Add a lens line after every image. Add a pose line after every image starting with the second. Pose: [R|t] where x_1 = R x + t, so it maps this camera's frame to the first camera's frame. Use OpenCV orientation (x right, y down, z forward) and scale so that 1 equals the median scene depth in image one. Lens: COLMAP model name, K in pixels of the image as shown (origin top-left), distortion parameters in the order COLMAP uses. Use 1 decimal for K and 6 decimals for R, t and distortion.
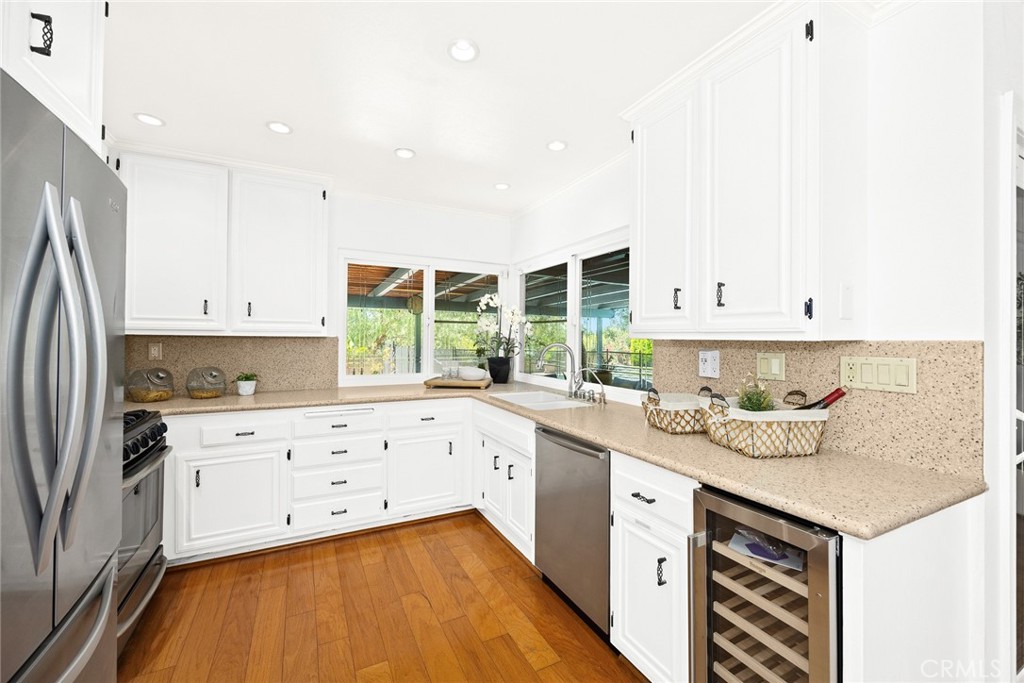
lens RADIAL K [[414.1, 0, 514.5], [0, 414.1, 334.2], [0, 0, 1]] dist [-0.000656, -0.000065]
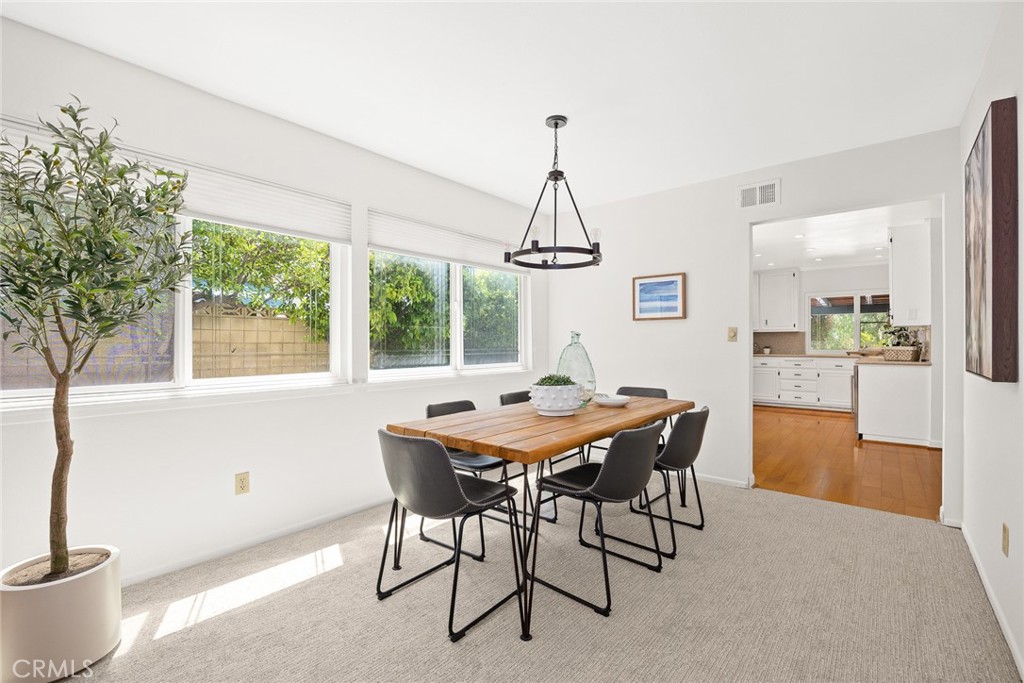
lens RADIAL K [[467.8, 0, 500.0], [0, 467.8, 339.4], [0, 0, 1]] dist [-0.020451, -0.000750]
pose [[0.387108, -0.012556, -0.921949, 1.618362], [0.011290, 0.999897, -0.008877, 0.066511], [0.921965, -0.006973, 0.387210, -1.953064]]
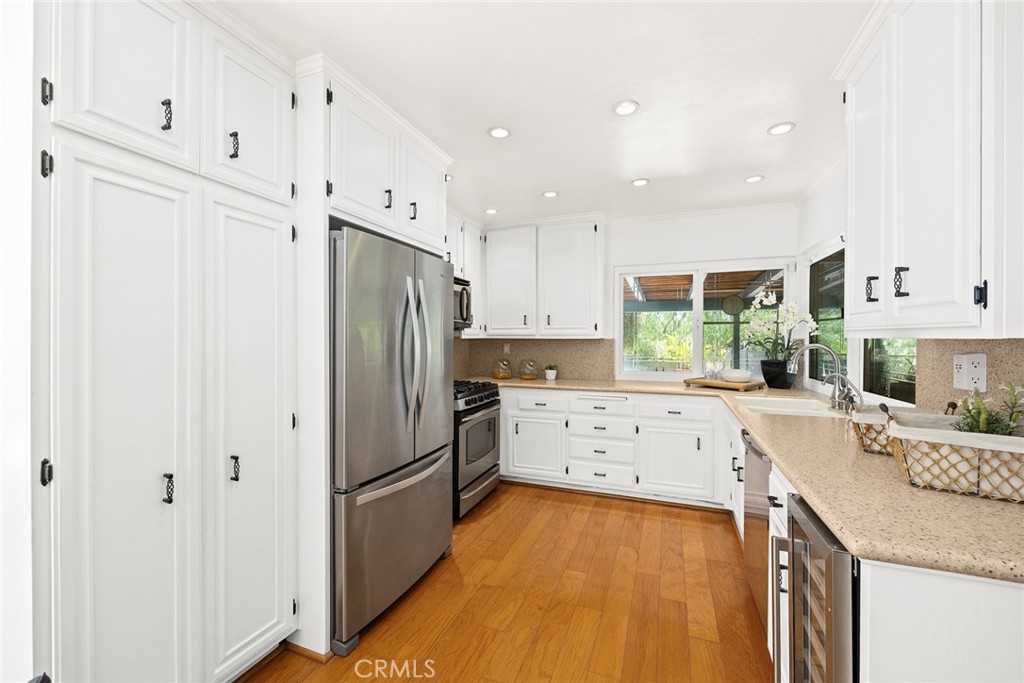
lens RADIAL K [[414.1, 0, 513.2], [0, 414.1, 340.0], [0, 0, 1]] dist [-0.000656, -0.000065]
pose [[0.667357, -0.005762, -0.744716, 0.366513], [0.012413, 0.999917, 0.003387, 0.002709], [0.744635, -0.011504, 0.667373, -0.058533]]
